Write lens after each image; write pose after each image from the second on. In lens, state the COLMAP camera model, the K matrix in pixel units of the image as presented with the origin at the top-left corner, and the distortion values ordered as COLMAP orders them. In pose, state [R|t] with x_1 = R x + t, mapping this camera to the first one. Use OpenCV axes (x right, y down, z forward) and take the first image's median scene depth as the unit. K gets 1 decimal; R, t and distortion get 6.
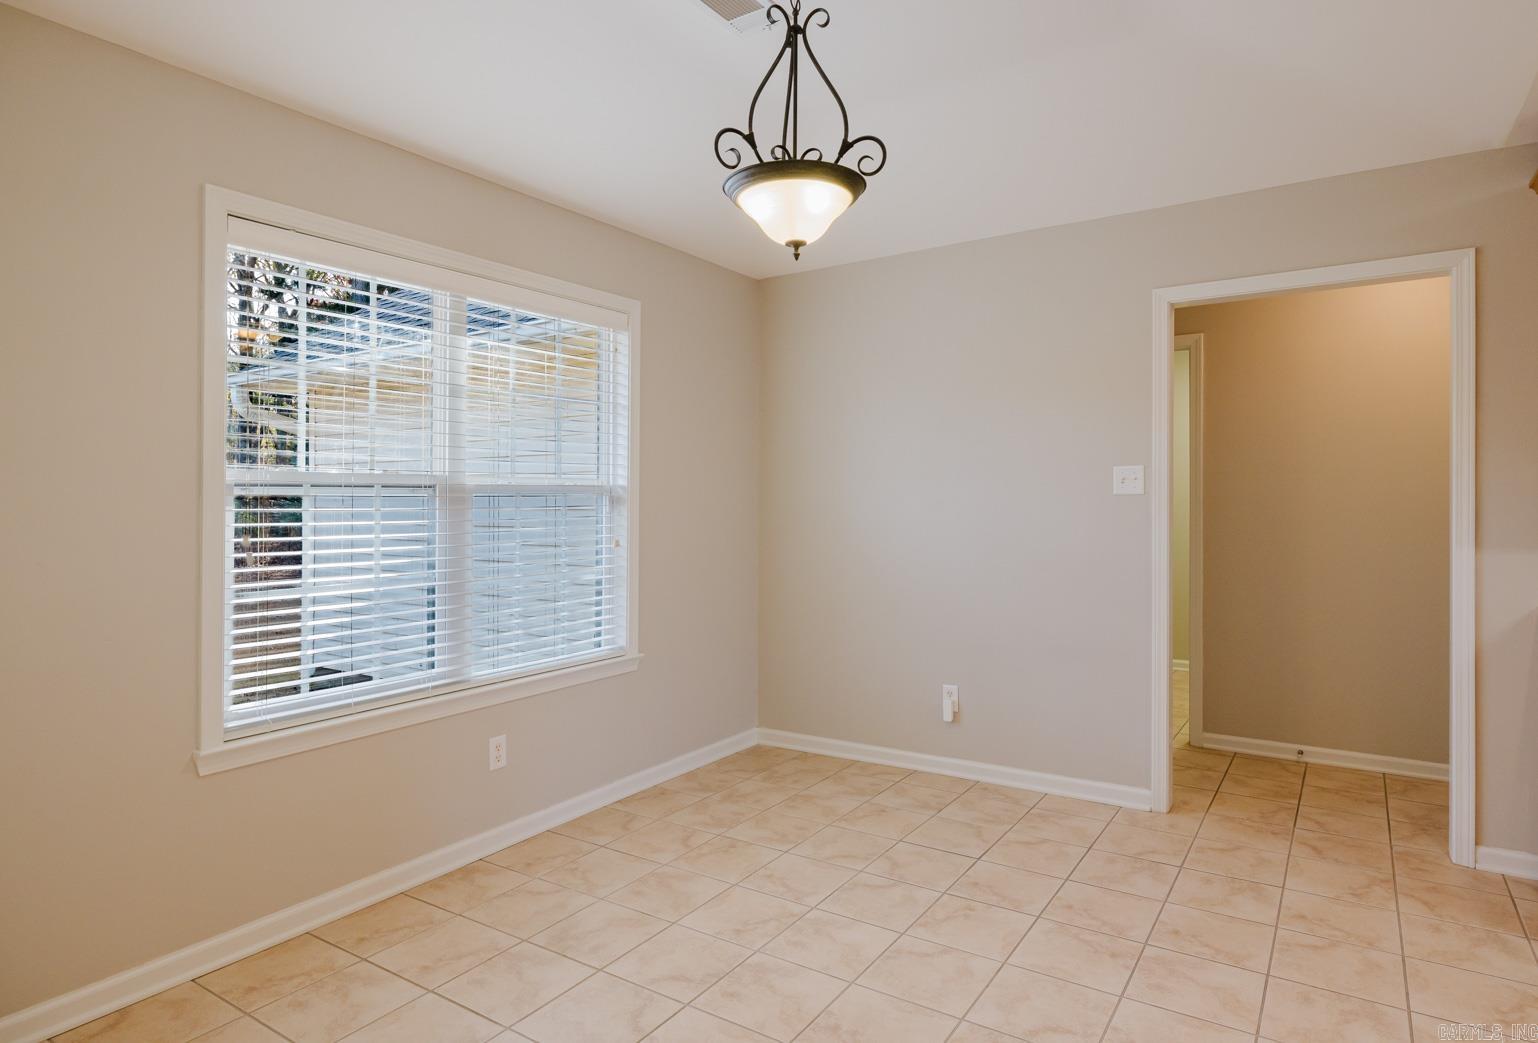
lens RADIAL K [[864.2, 0, 797.7], [0, 864.2, 499.7], [0, 0, 1]] dist [-0.007232, 0.000819]
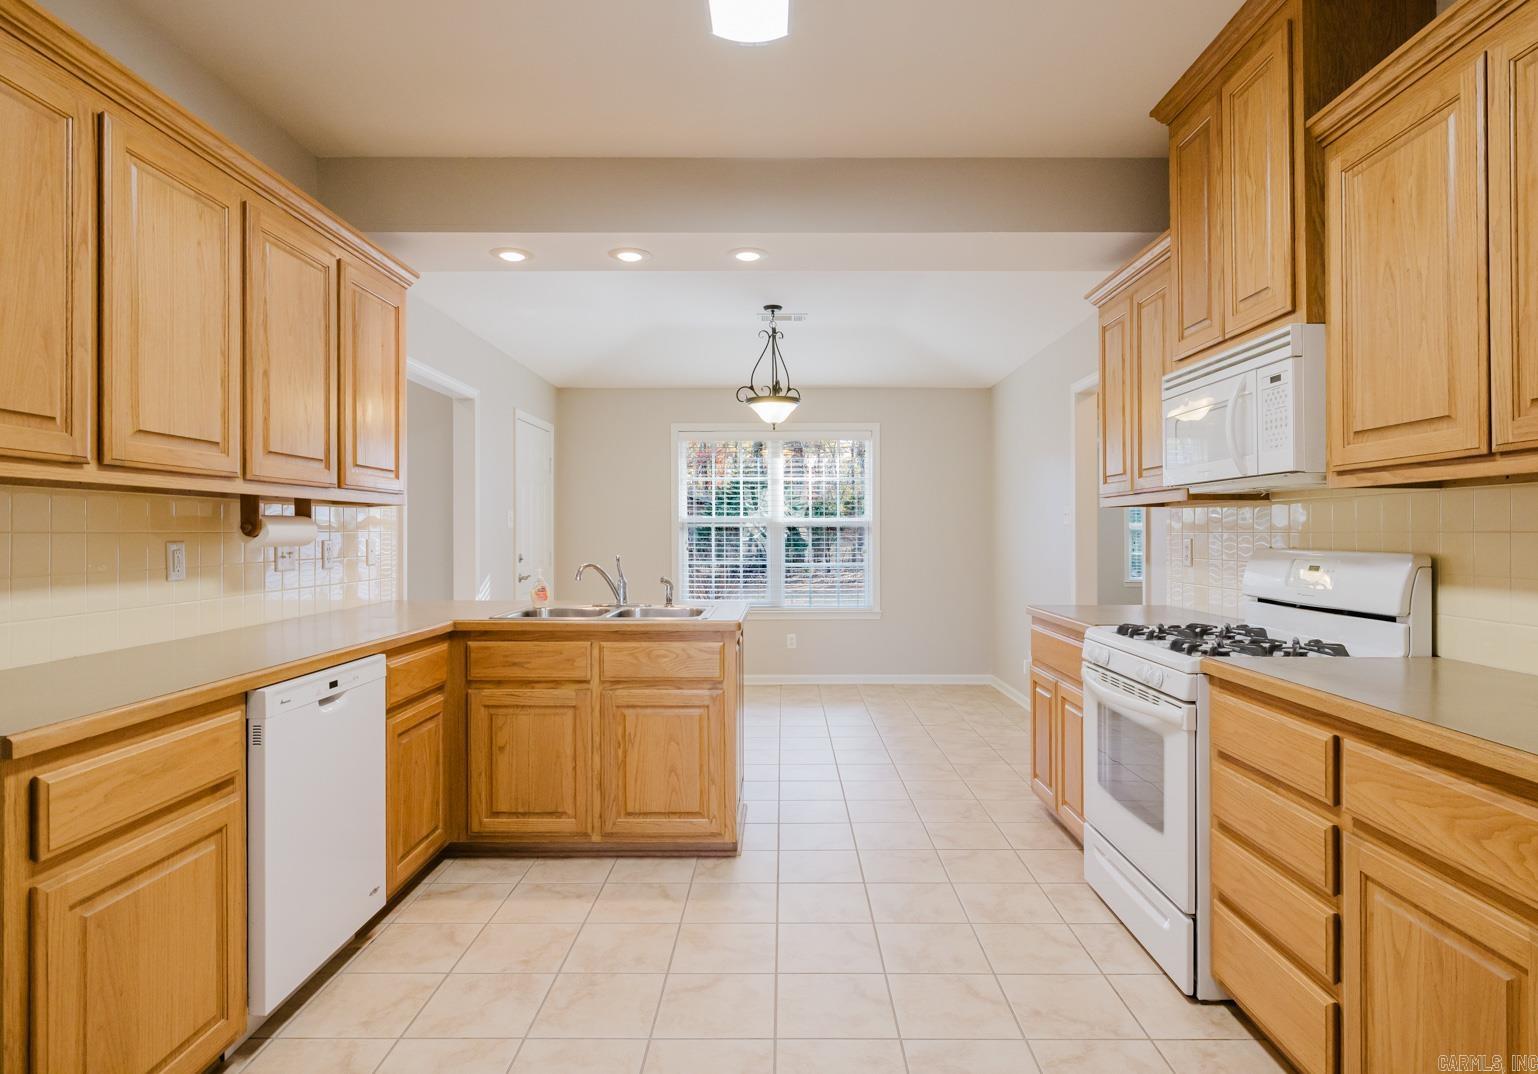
lens RADIAL K [[850.9, 0, 783.7], [0, 850.9, 530.0], [0, 0, 1]] dist [0.004088, 0.000075]
pose [[0.540656, 0.000828, -0.841244, 1.505491], [-0.000551, 1.000000, 0.000631, 0.003238], [0.841244, 0.000122, 0.540656, -0.208286]]
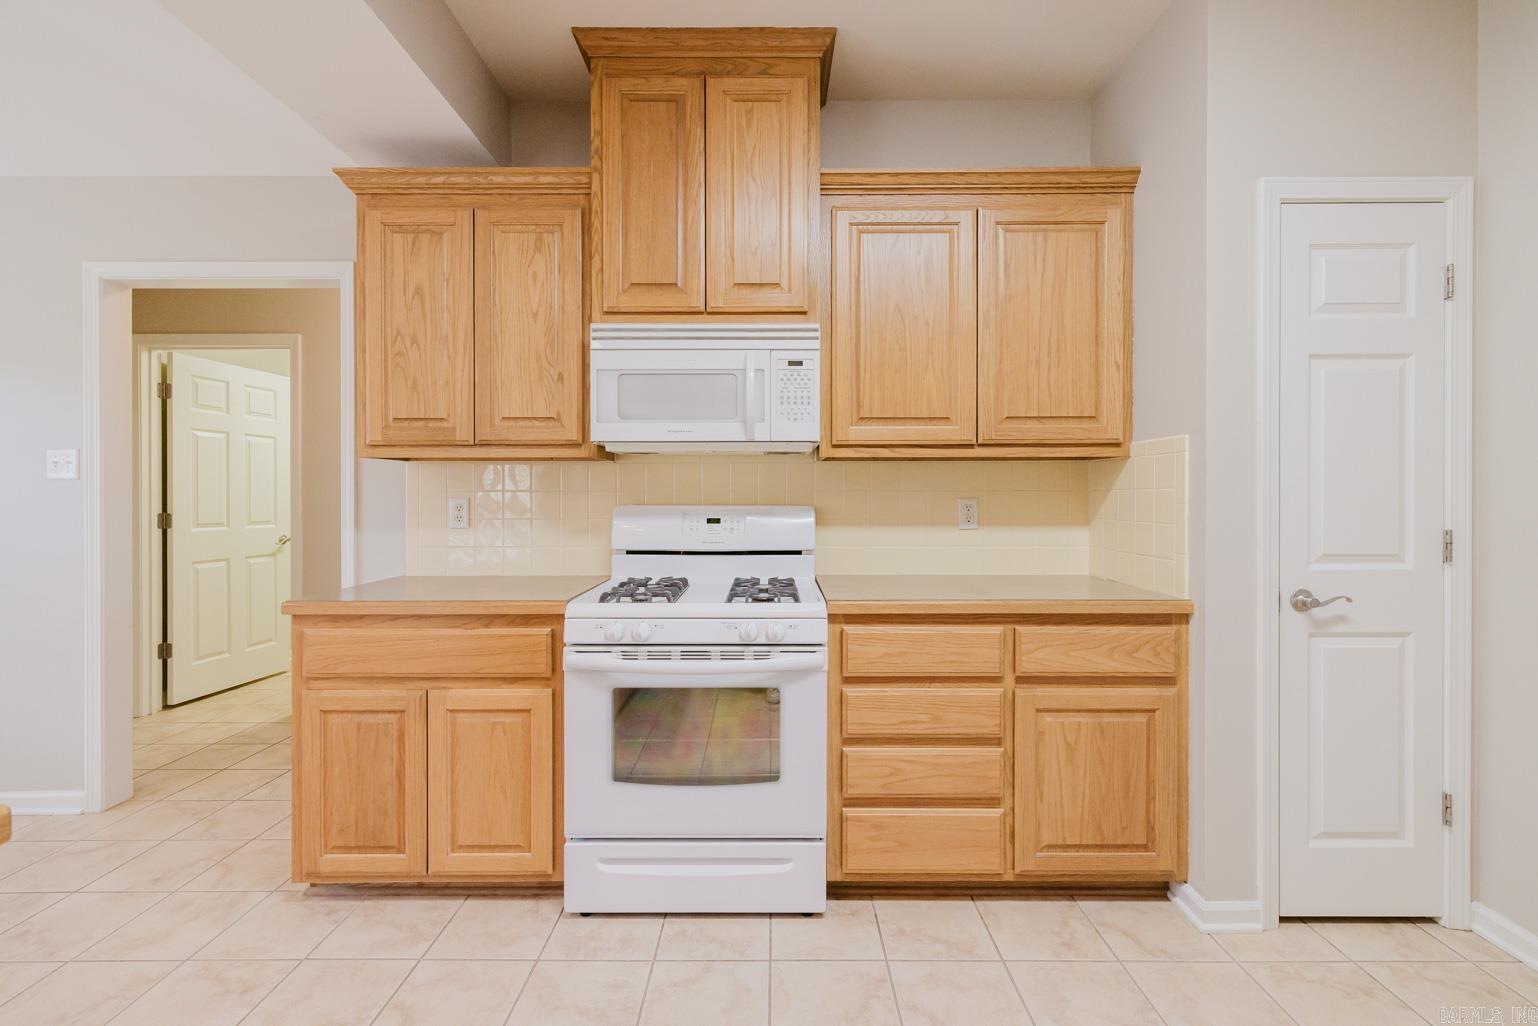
lens RADIAL K [[657.6, 0, 773.9], [0, 657.6, 502.5], [0, 0, 1]] dist [0.001341, -0.000236]
pose [[0.841641, -0.003159, 0.540028, 0.726354], [-0.002382, 0.999951, 0.009563, 0.011717], [-0.540032, -0.009335, 0.841593, -0.020368]]
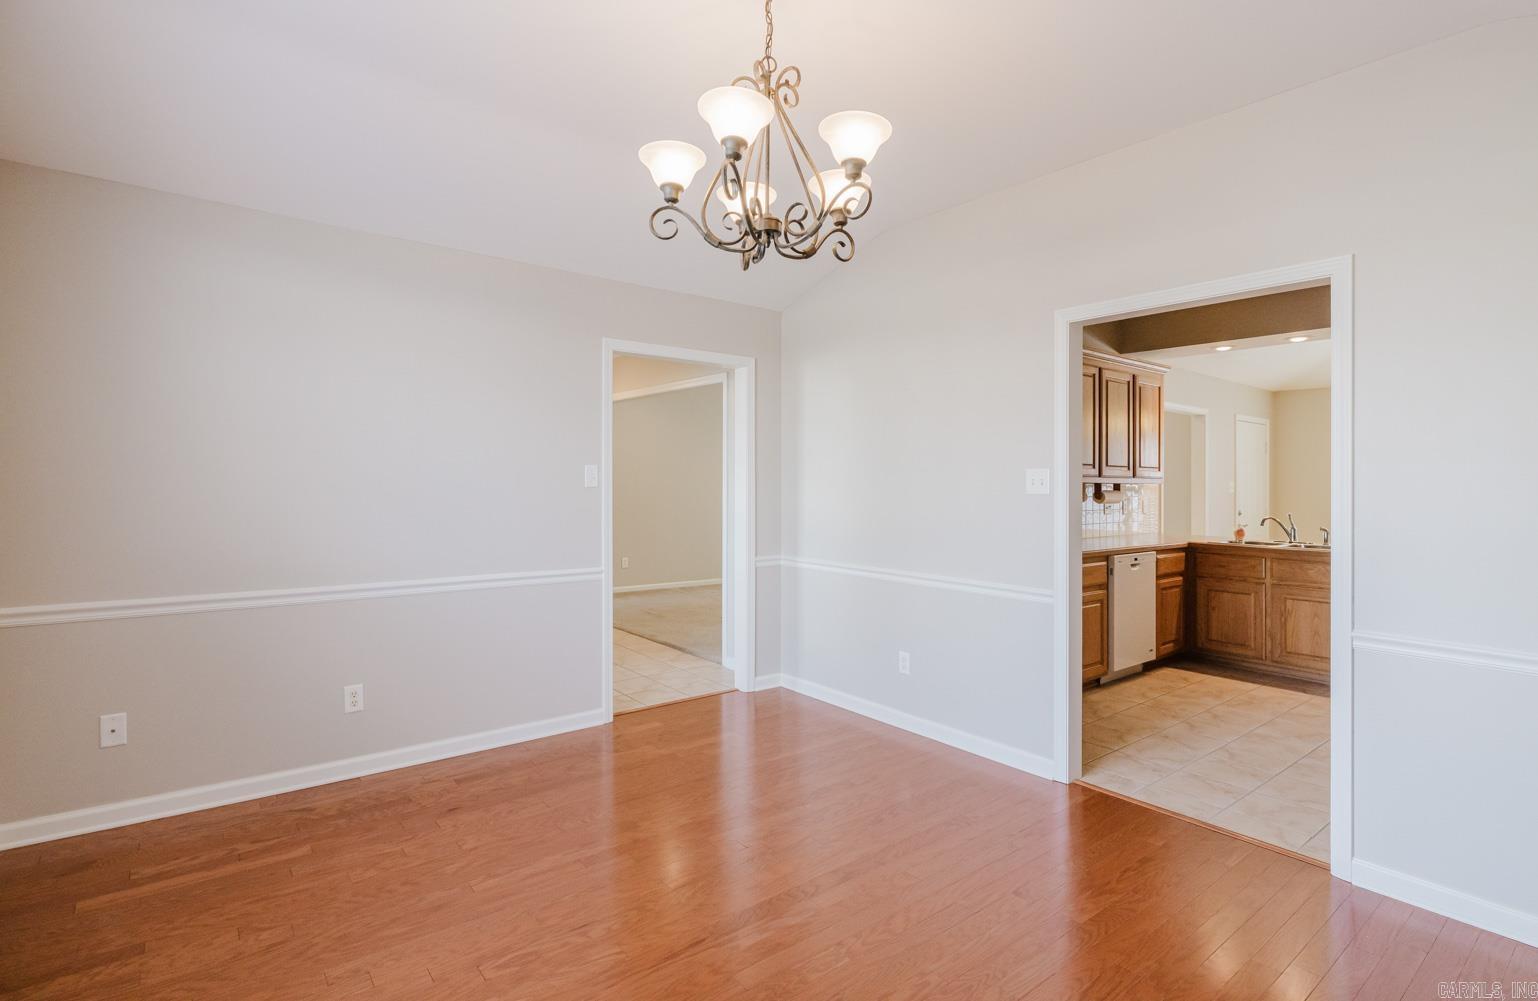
lens RADIAL K [[760.3, 0, 762.6], [0, 760.3, 485.5], [0, 0, 1]] dist [0.002547, -0.000241]
pose [[-0.314513, 0.002211, -0.949251, 2.505720], [-0.005090, 0.999979, 0.004015, -0.026971], [0.949240, 0.006095, -0.314495, -0.388907]]
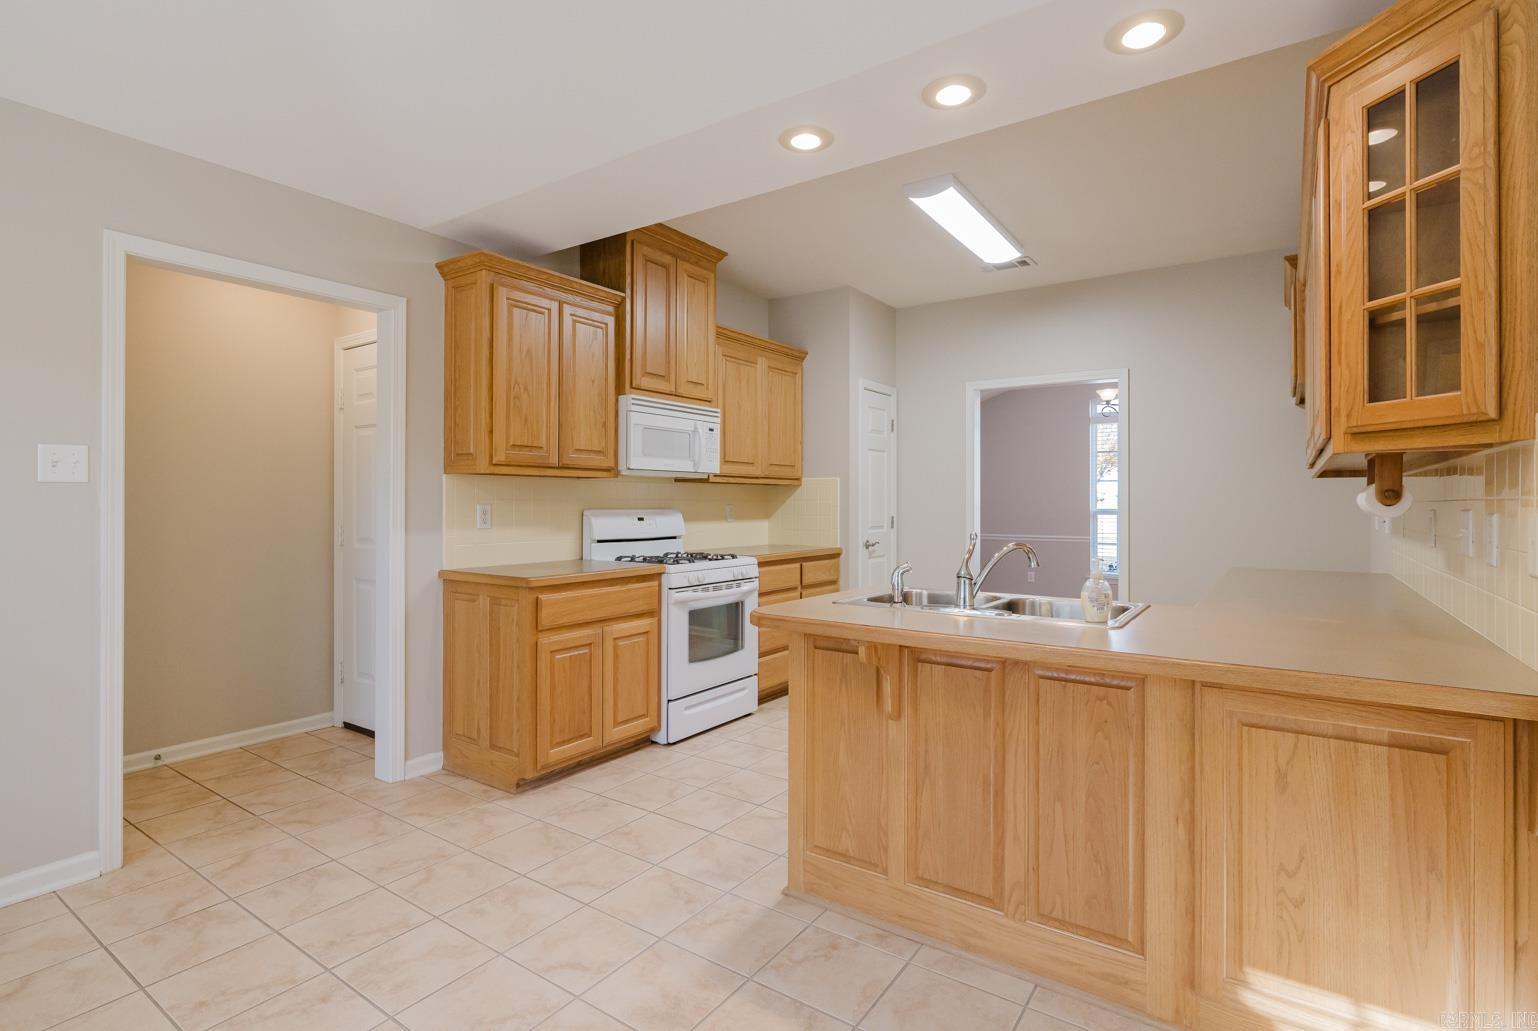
lens RADIAL K [[750.2, 0, 763.3], [0, 750.2, 502.4], [0, 0, 1]] dist [-0.002614, -0.000258]
pose [[0.041363, 0.001858, 0.999142, -0.290383], [-0.005011, 0.999986, -0.001652, 0.011417], [-0.999132, -0.004938, 0.041372, 0.389120]]
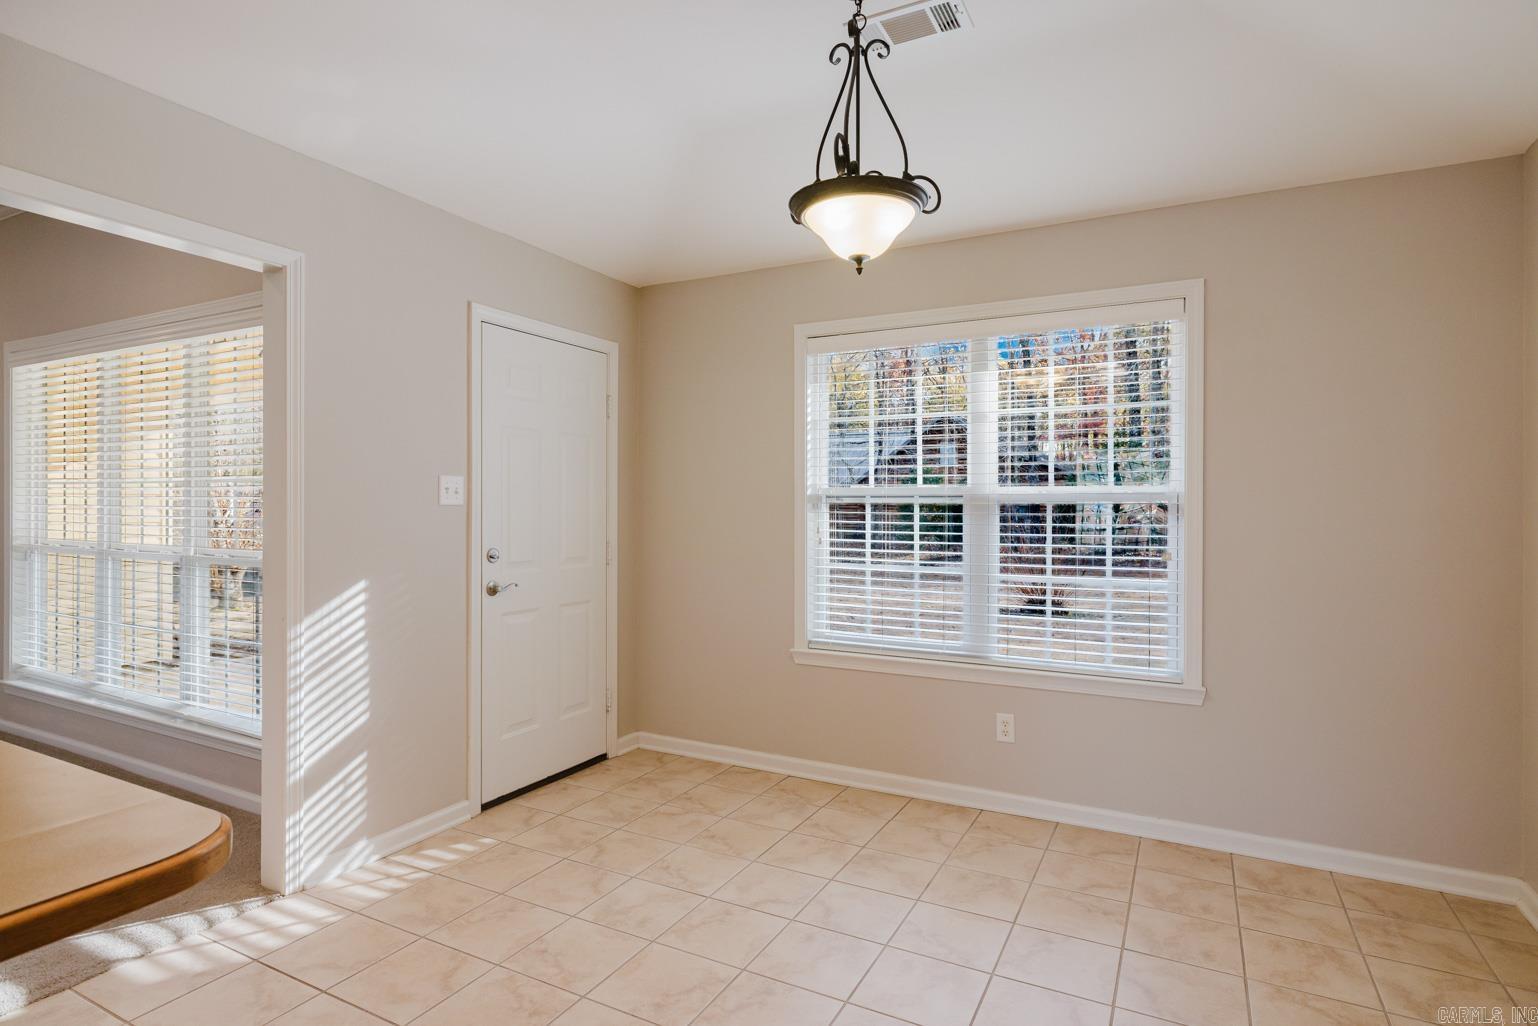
lens RADIAL K [[798.9, 0, 762.5], [0, 798.9, 506.3], [0, 0, 1]] dist [-0.002257, -0.000046]
pose [[0.079154, 0.005364, -0.996848, 0.688713], [-0.005236, 0.999974, 0.004965, -0.004807], [0.996849, 0.004827, 0.079180, 0.597978]]
